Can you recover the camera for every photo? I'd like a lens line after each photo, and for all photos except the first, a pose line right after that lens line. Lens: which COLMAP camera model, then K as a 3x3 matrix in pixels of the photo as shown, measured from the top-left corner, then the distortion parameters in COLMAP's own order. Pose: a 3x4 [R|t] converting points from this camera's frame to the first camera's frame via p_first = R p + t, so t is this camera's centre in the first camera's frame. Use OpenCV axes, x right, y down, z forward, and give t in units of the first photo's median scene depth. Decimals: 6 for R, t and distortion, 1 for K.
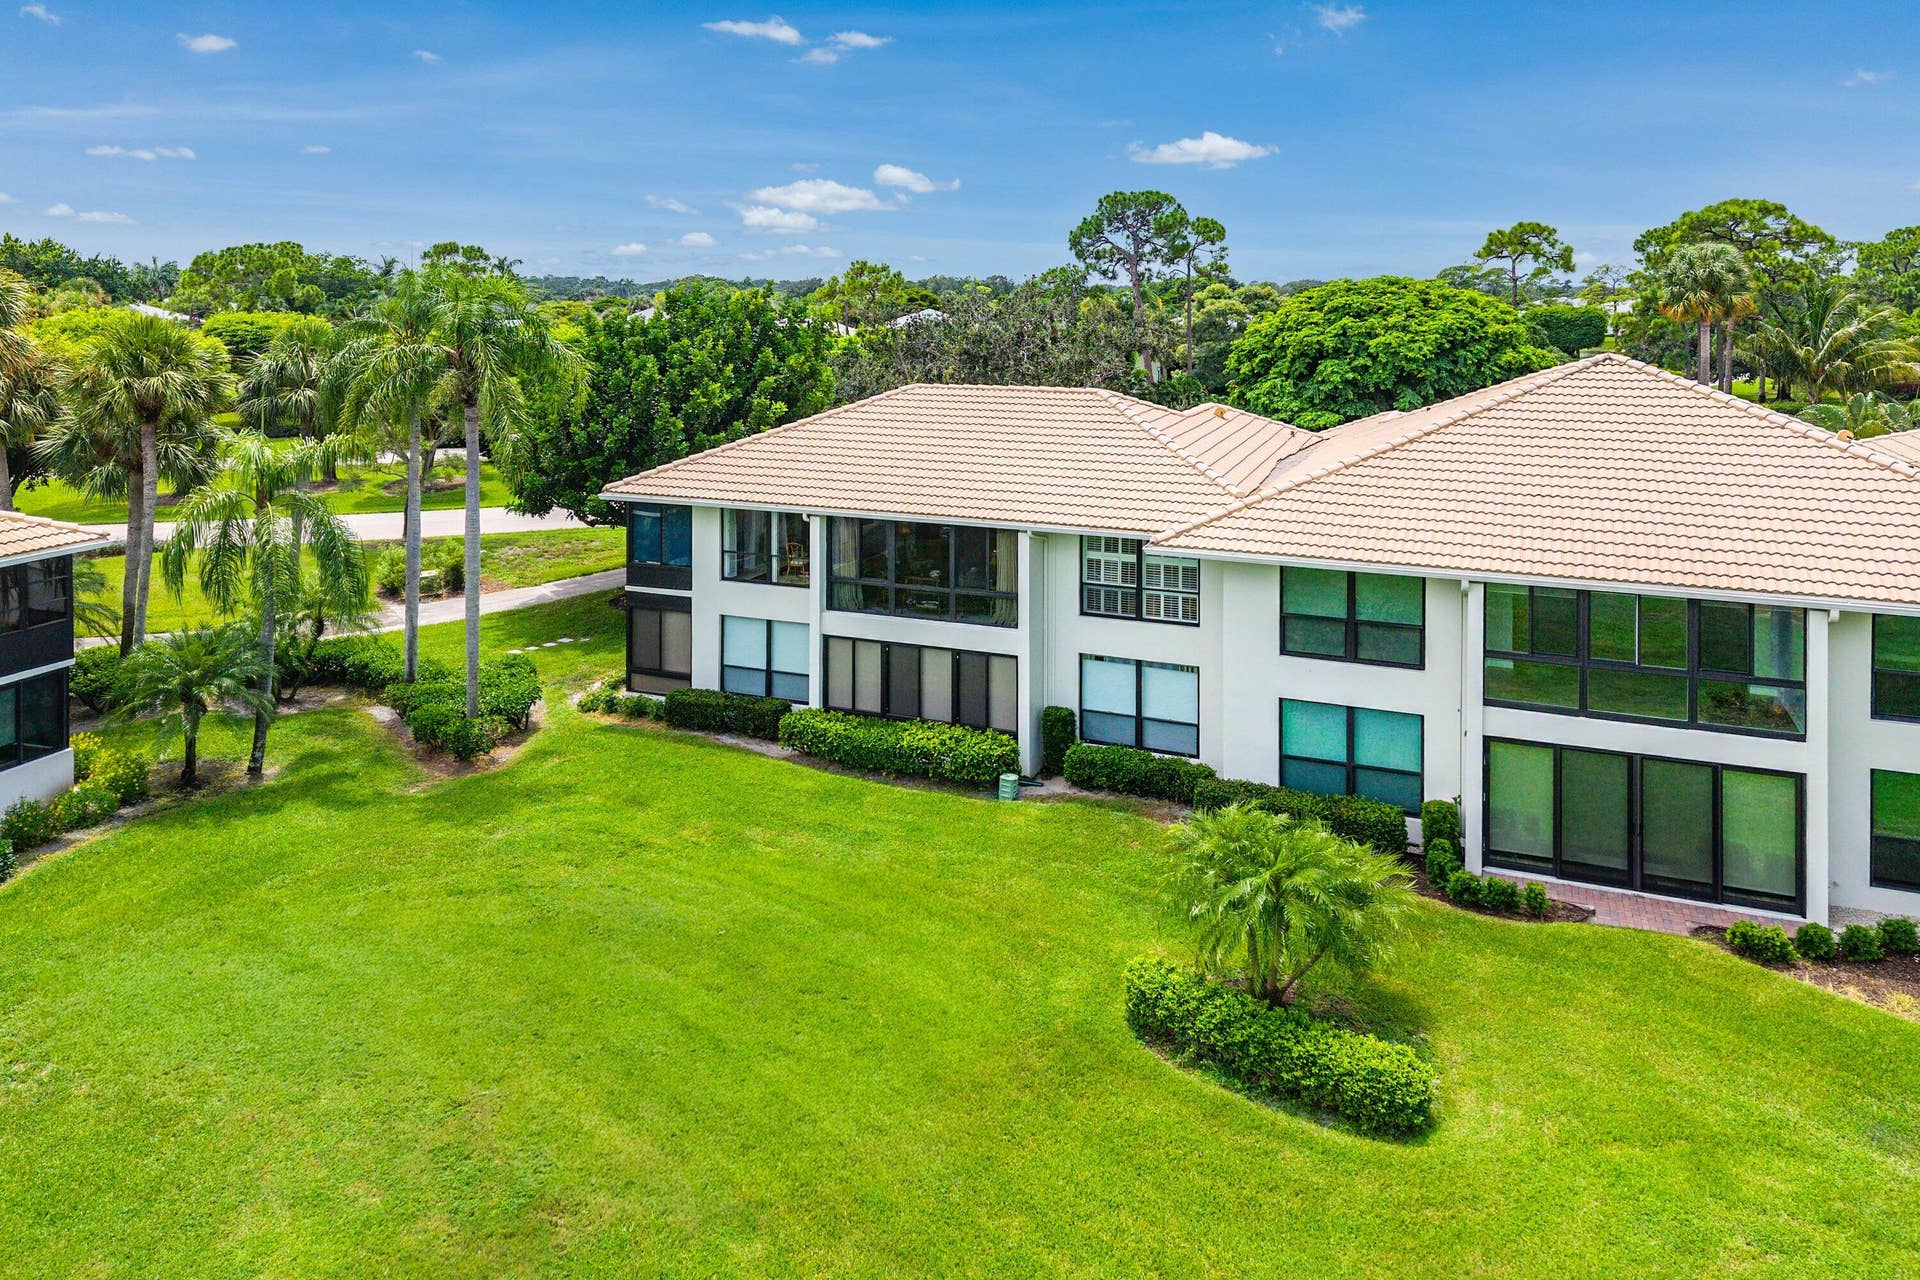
lens RADIAL K [[1301.2, 0, 1002.0], [0, 1301.2, 575.9], [0, 0, 1]] dist [0.024155, -0.013119]
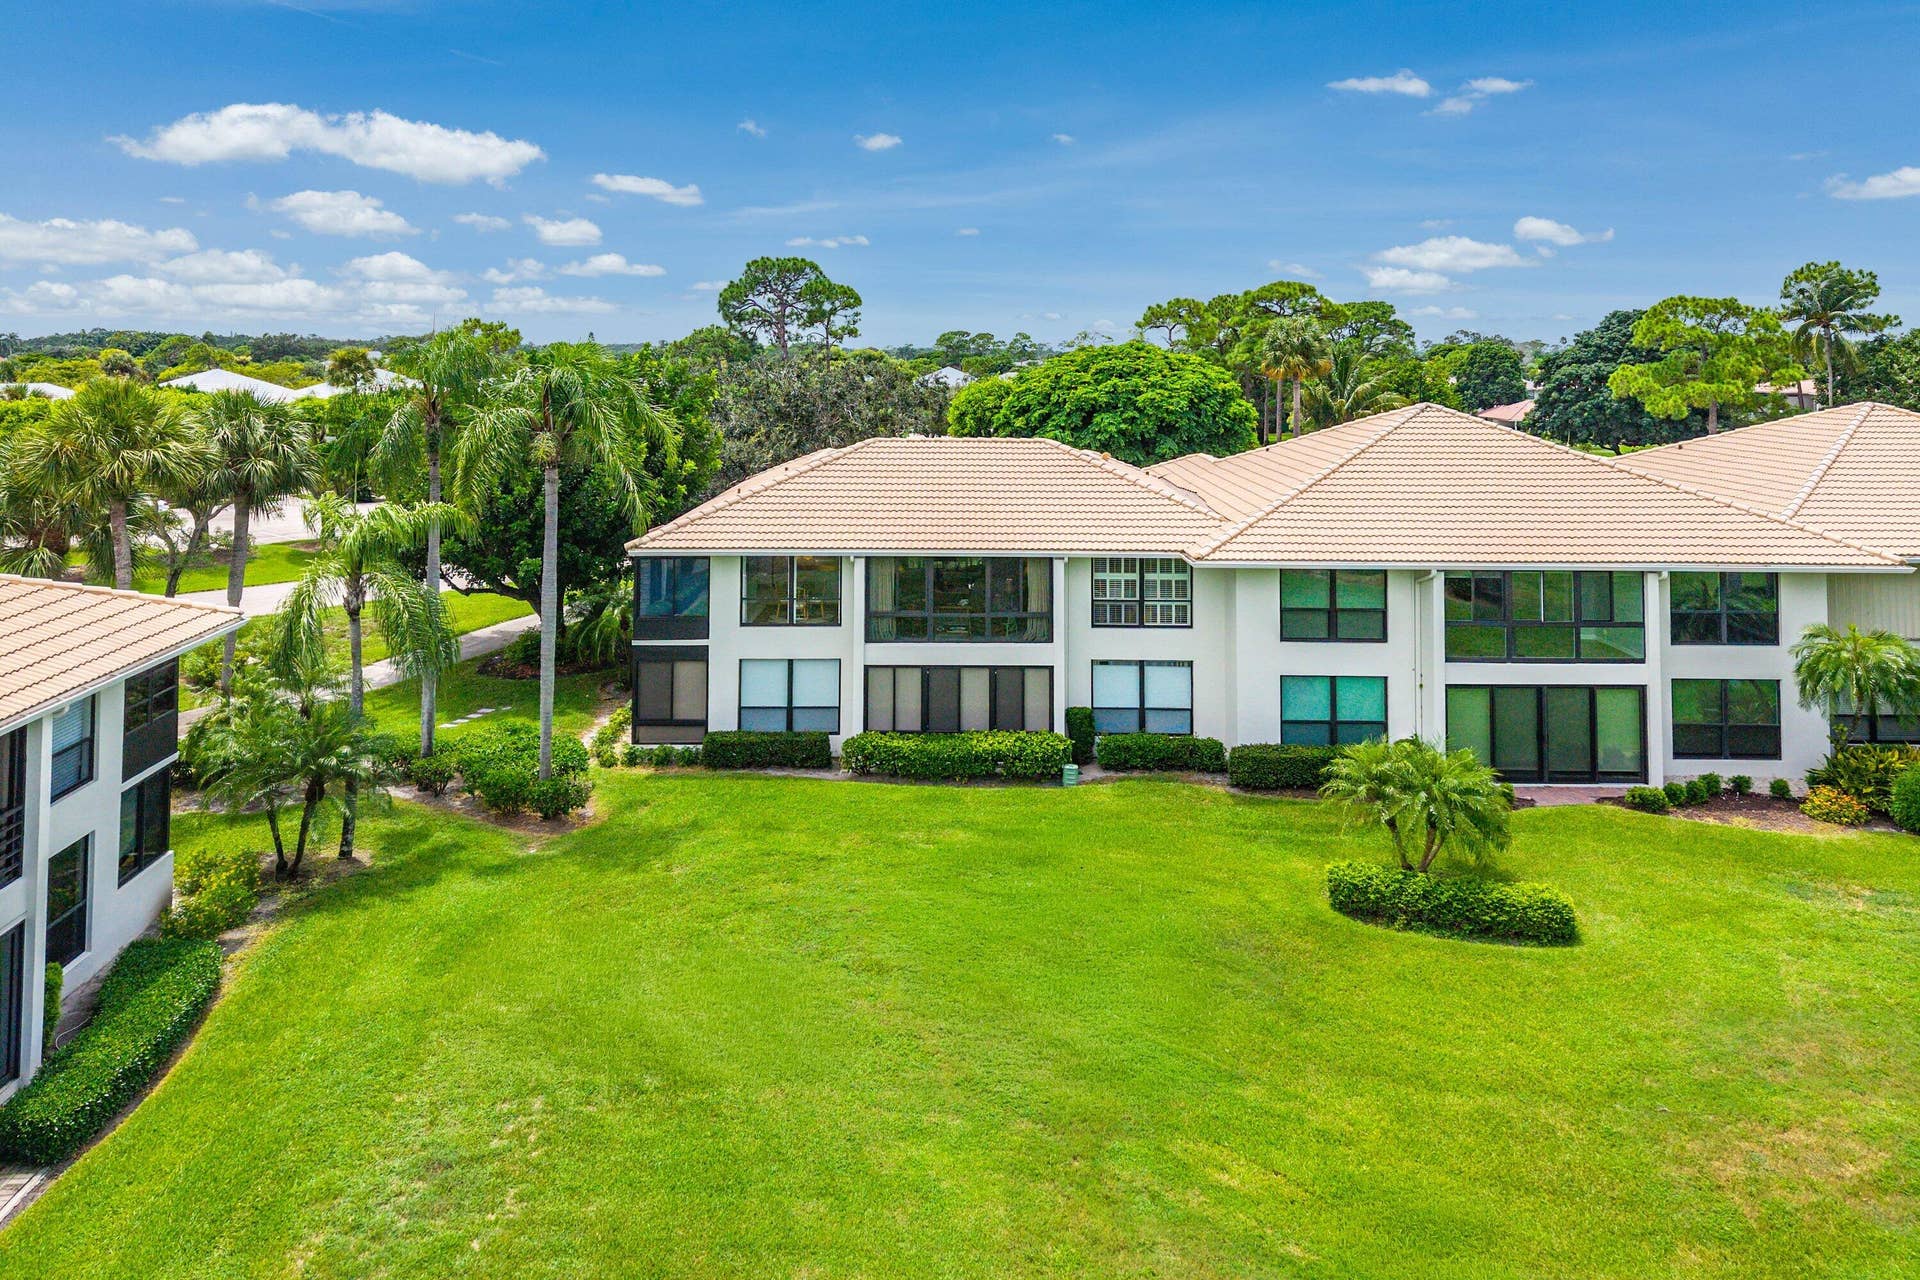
lens RADIAL K [[1301.2, 0, 977.2], [0, 1301.2, 641.3], [0, 0, 1]] dist [0.024155, -0.013119]
pose [[0.921919, -0.079528, 0.379131, -0.480194], [0.078744, 0.996739, 0.017600, 0.013451], [-0.379295, 0.013629, 0.925176, -0.053411]]
